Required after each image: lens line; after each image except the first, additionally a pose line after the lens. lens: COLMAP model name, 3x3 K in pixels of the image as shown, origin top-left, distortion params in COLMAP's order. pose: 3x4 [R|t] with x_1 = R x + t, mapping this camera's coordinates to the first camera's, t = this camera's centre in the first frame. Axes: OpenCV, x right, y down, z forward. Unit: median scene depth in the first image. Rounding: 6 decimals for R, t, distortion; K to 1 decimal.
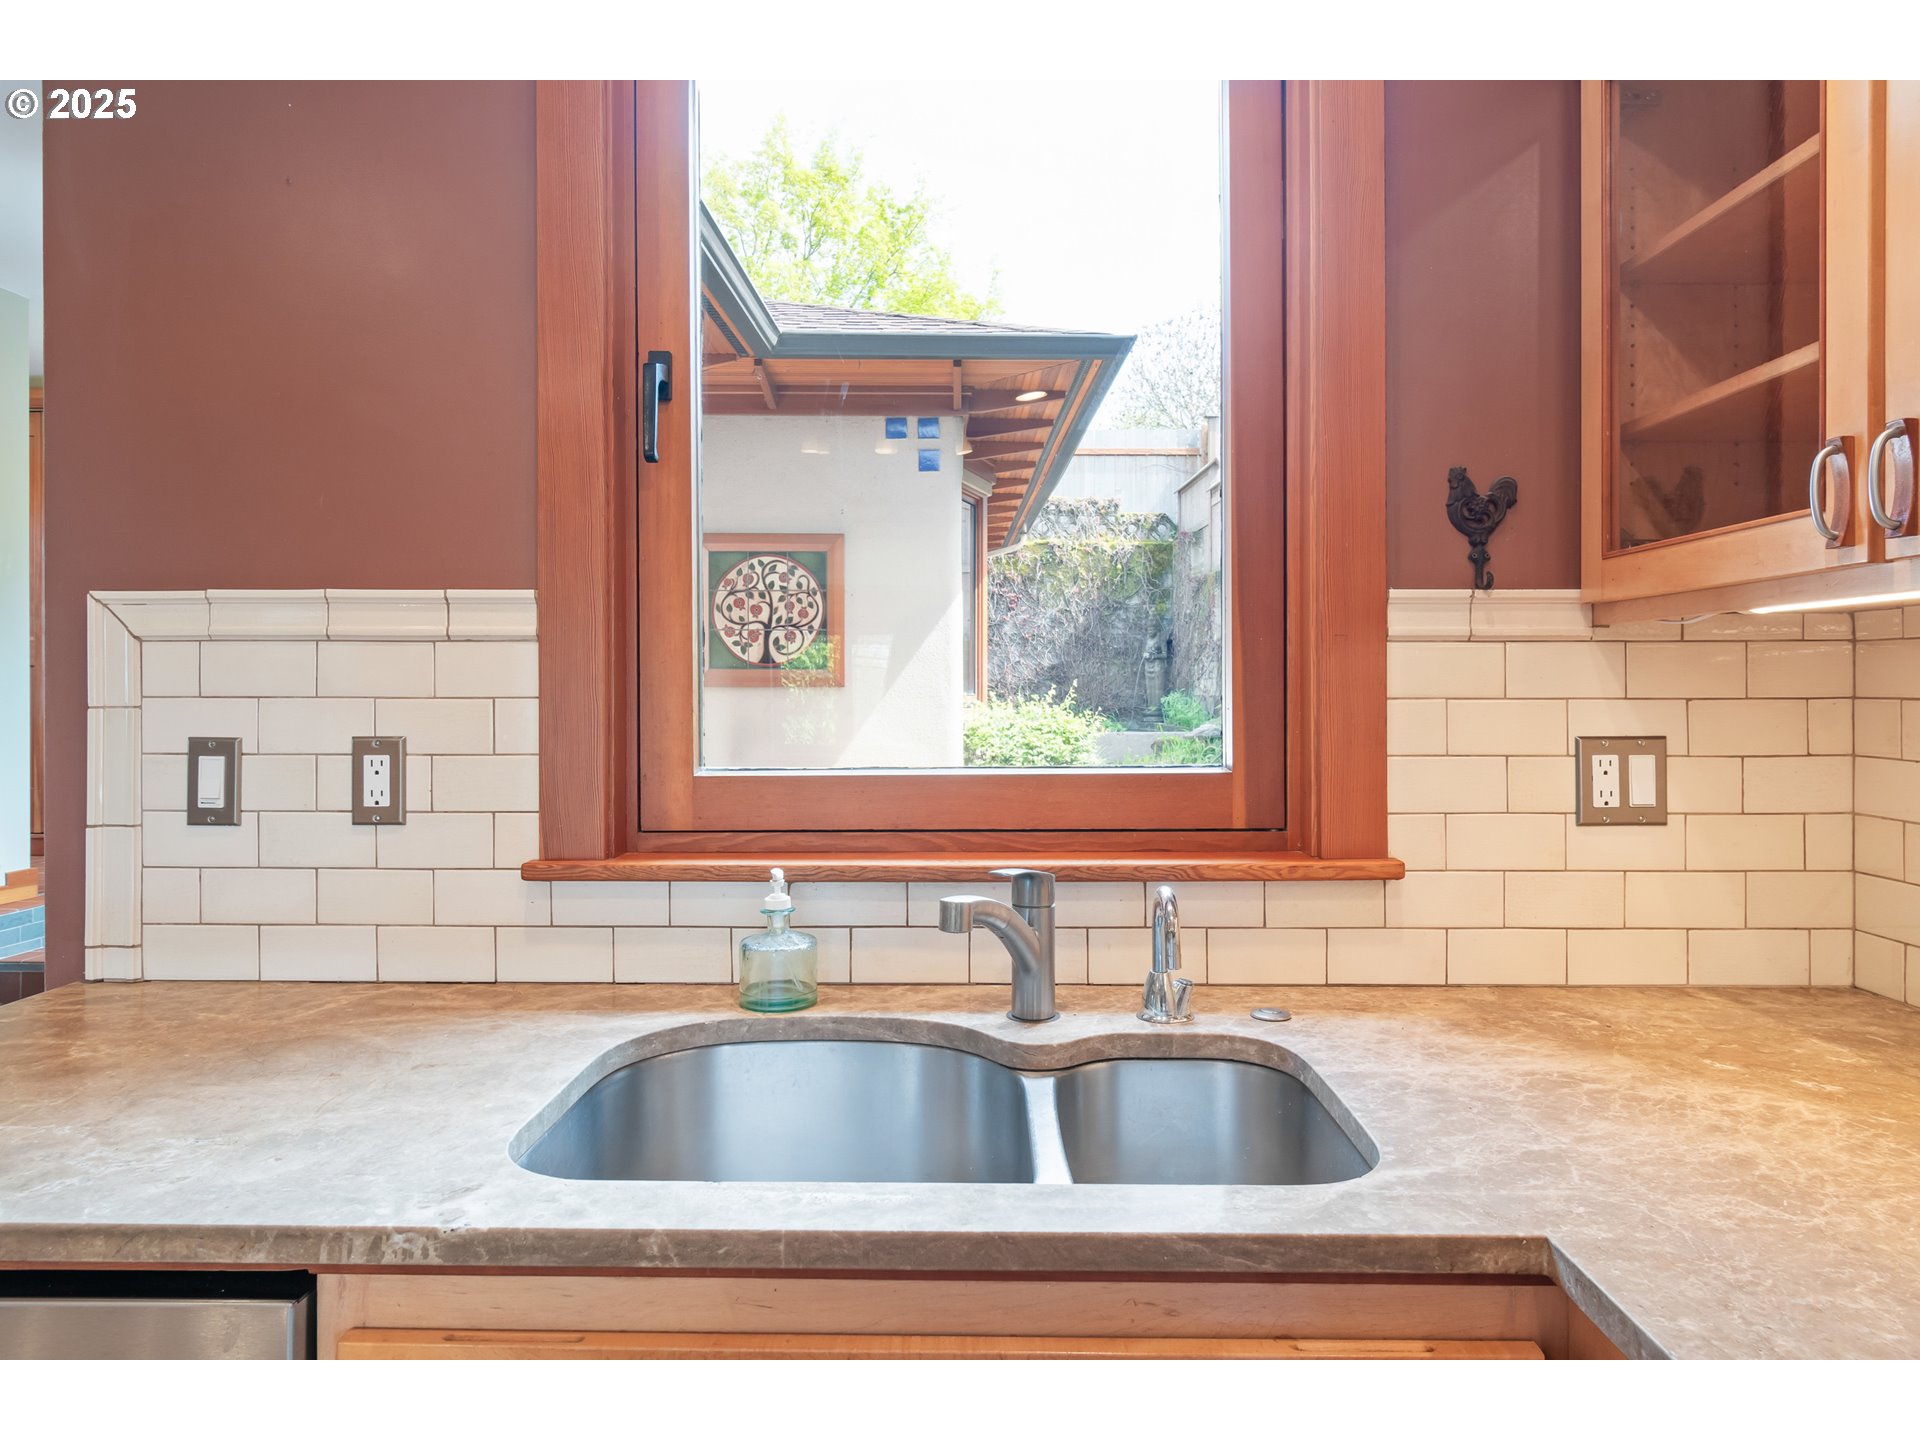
lens RADIAL K [[1165.2, 0, 975.1], [0, 1165.2, 690.9], [0, 0, 1]] dist [-0.001045, 0.002377]
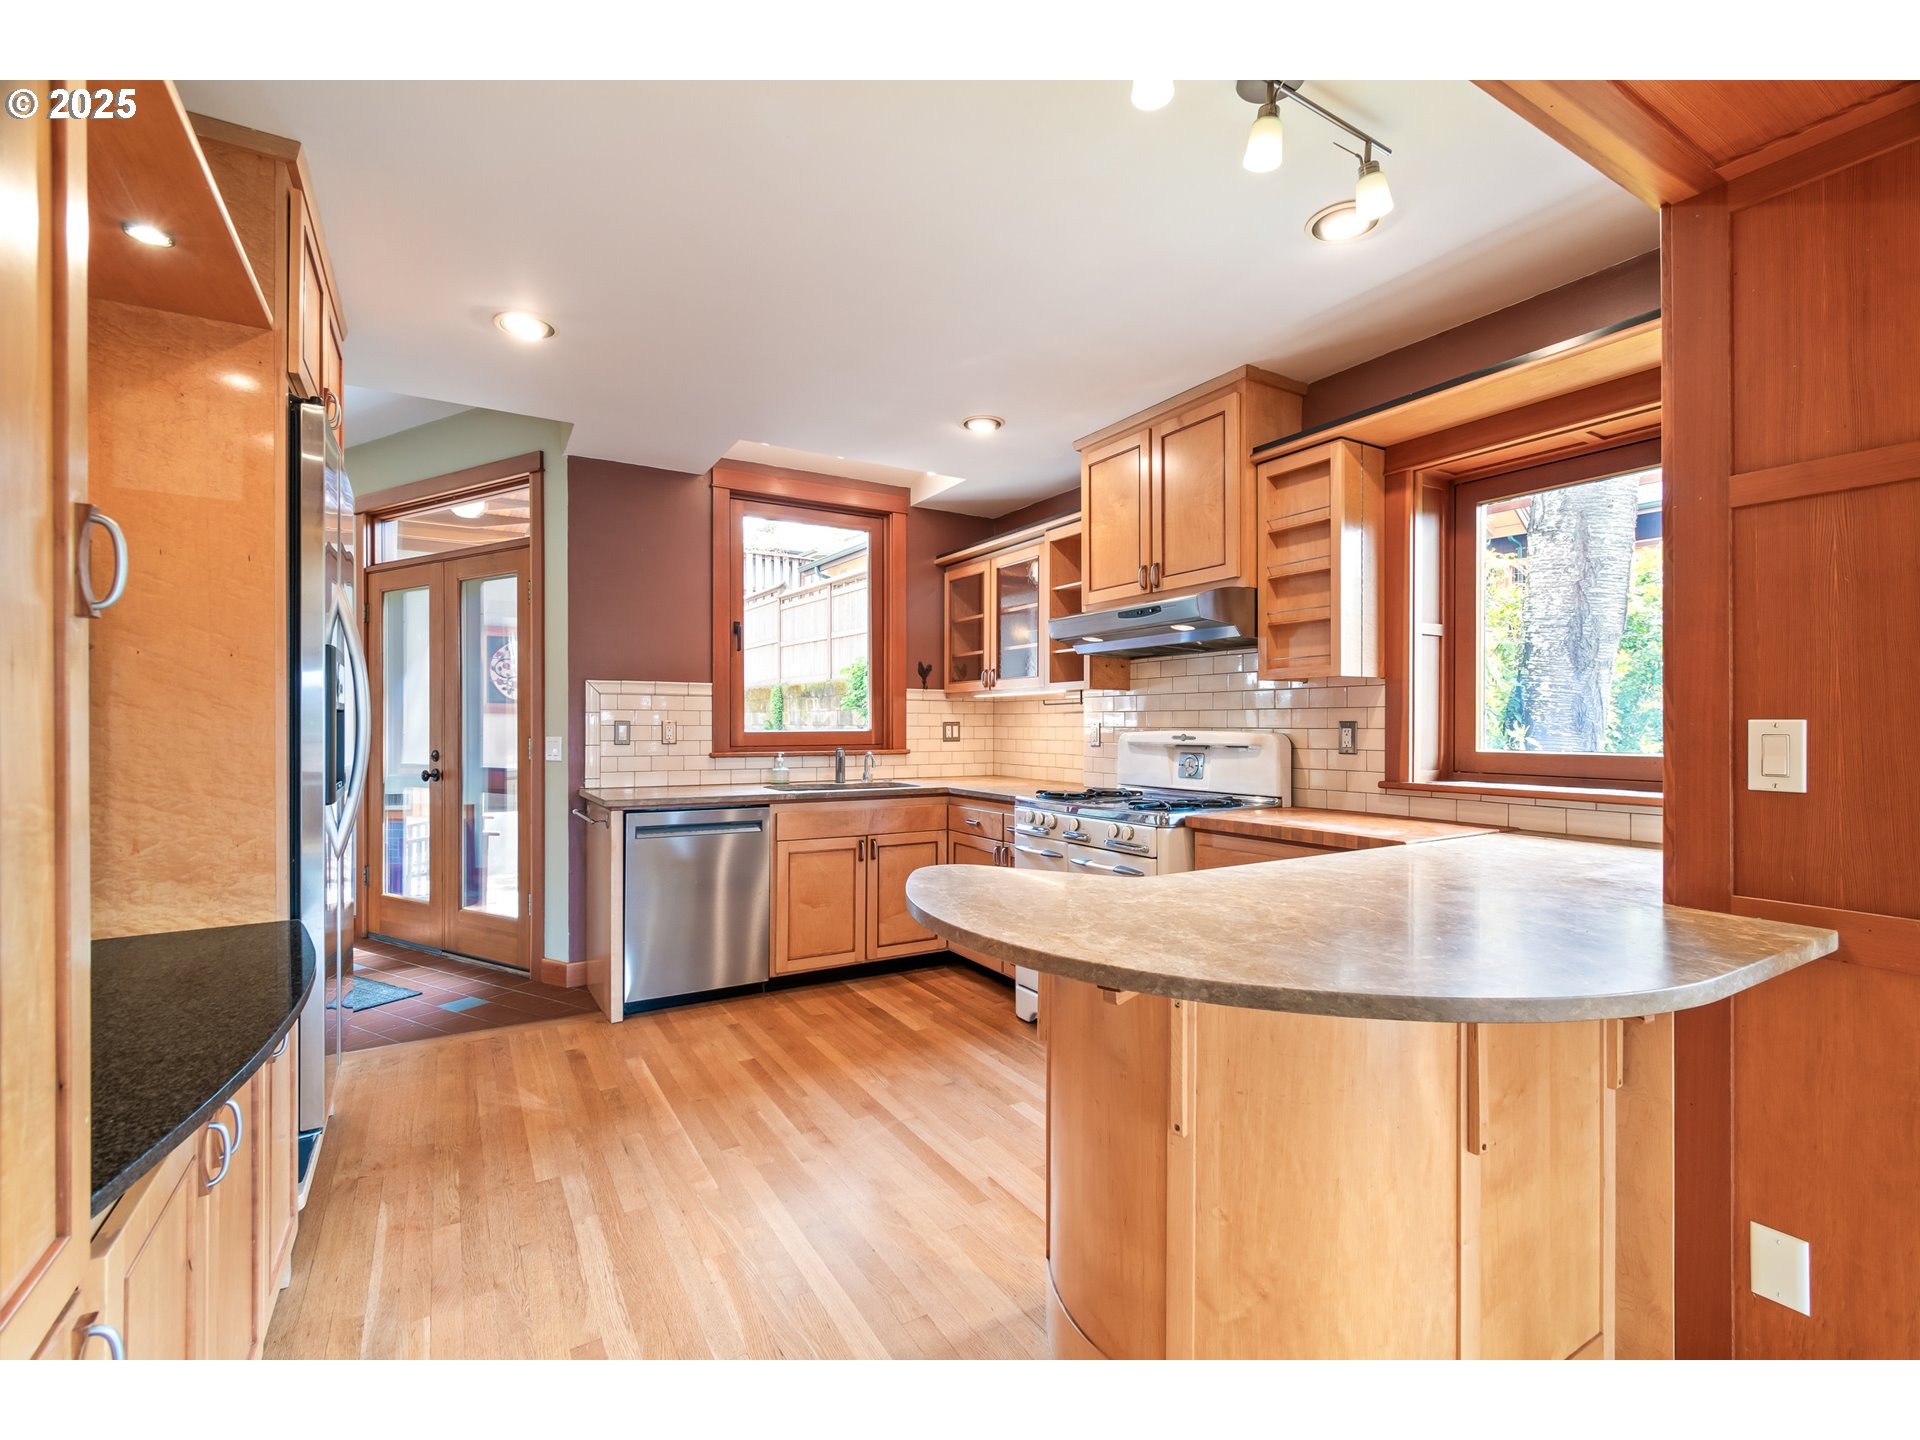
lens RADIAL K [[844.0, 0, 957.8], [0, 844.0, 726.9], [0, 0, 1]] dist [0.004683, 0.000328]
pose [[0.854554, 0.001038, 0.519361, -1.135892], [-0.002439, 0.999995, 0.002014, 0.050967], [-0.519356, -0.002988, 0.854553, -1.829725]]
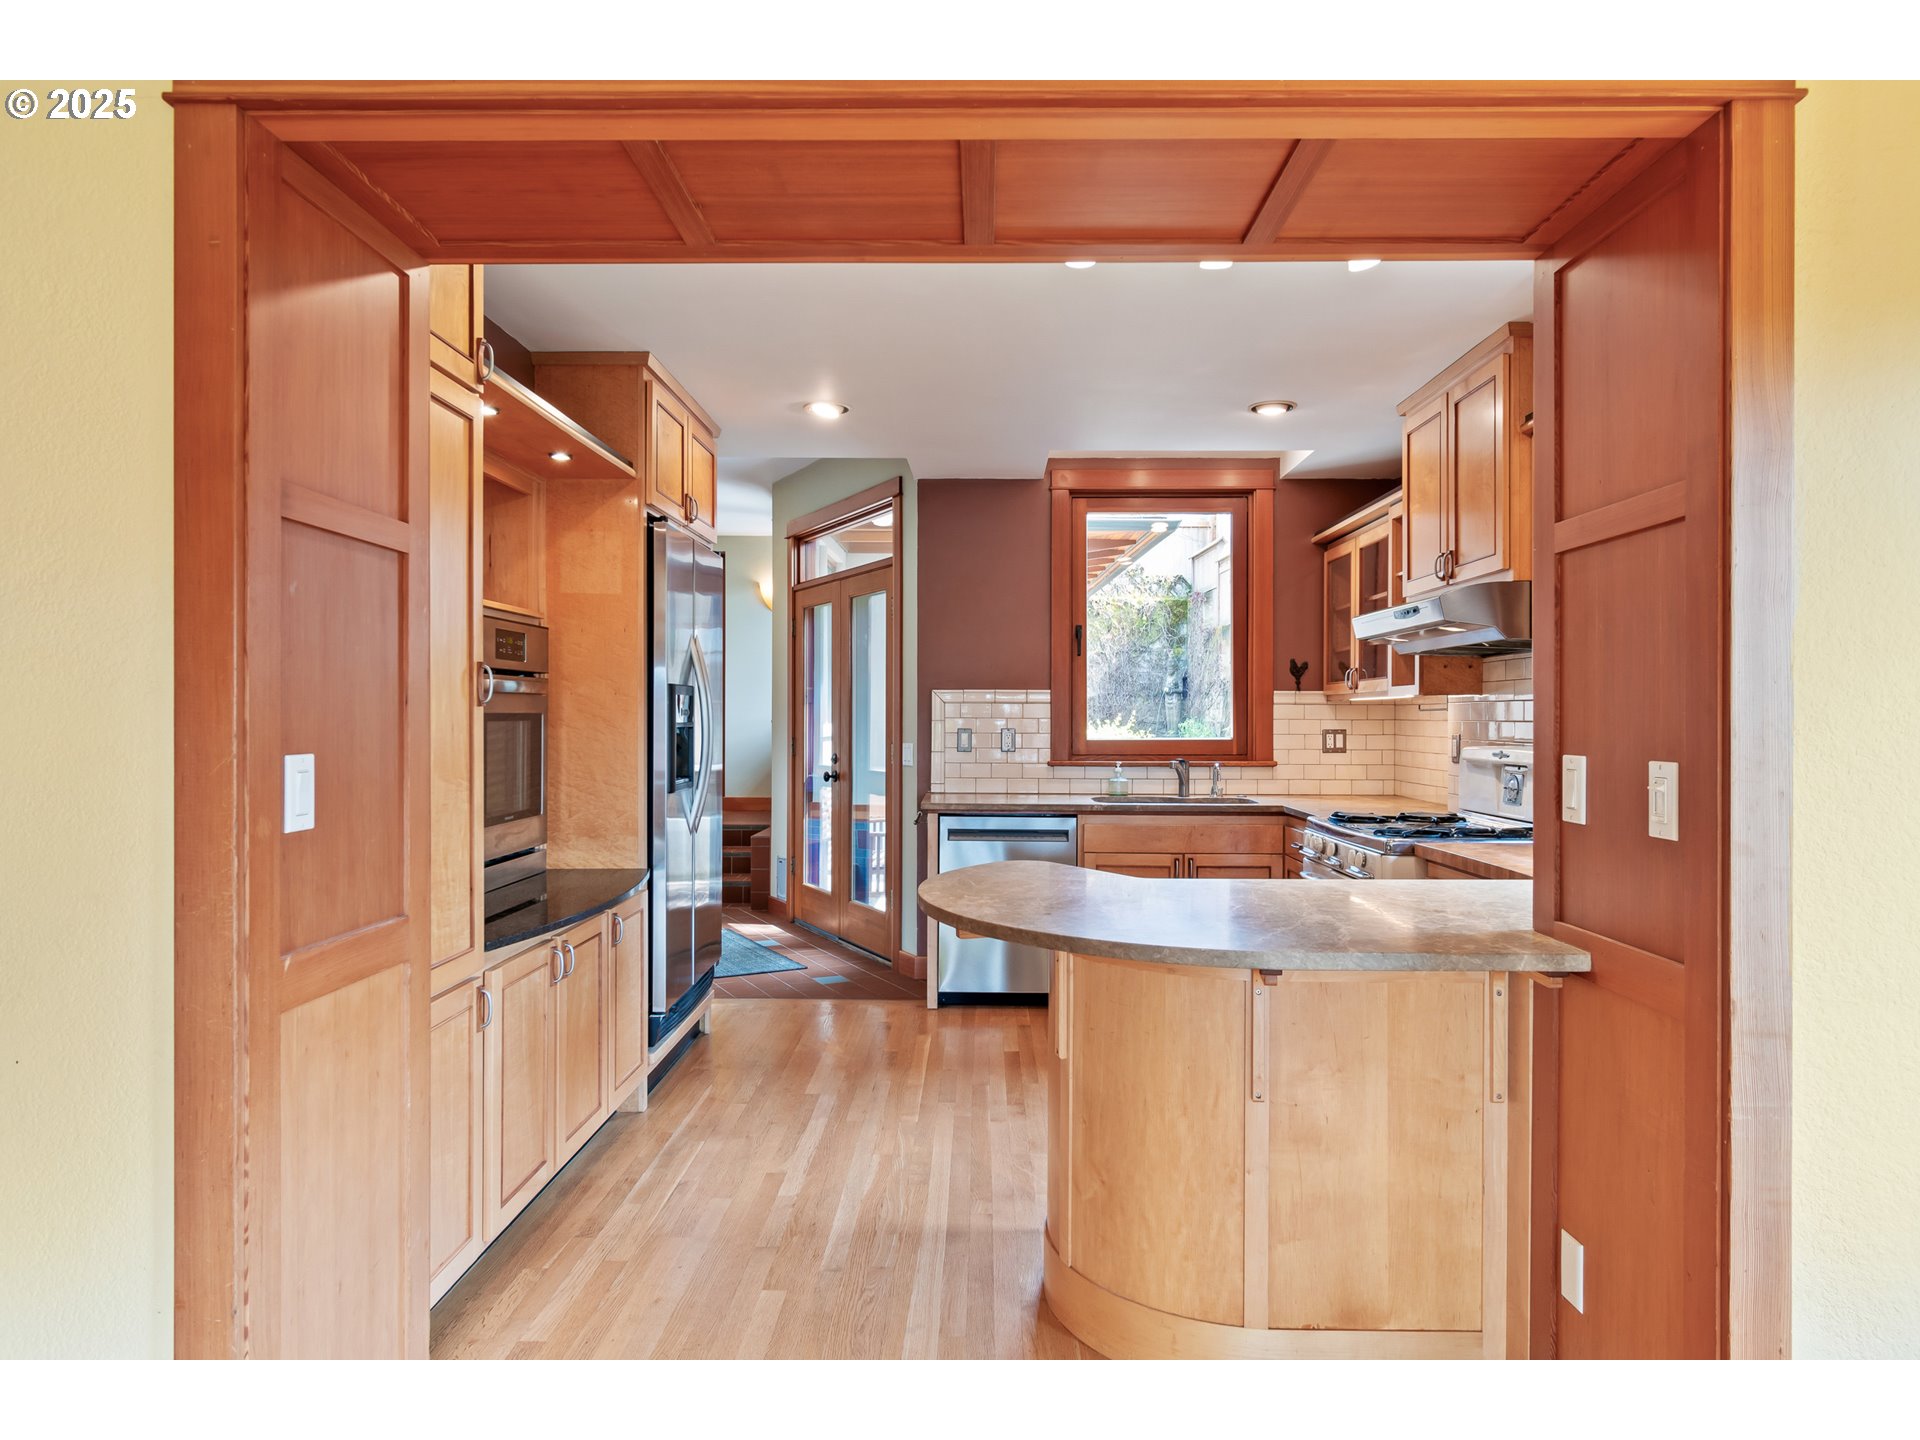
lens RADIAL K [[1165.2, 0, 977.0], [0, 1165.2, 718.2], [0, 0, 1]] dist [-0.001045, 0.002377]
pose [[0.999991, 0.003957, -0.001161, -0.609776], [-0.003957, 0.999992, 0.000407, 0.004833], [0.001163, -0.000402, 0.999999, -2.801889]]
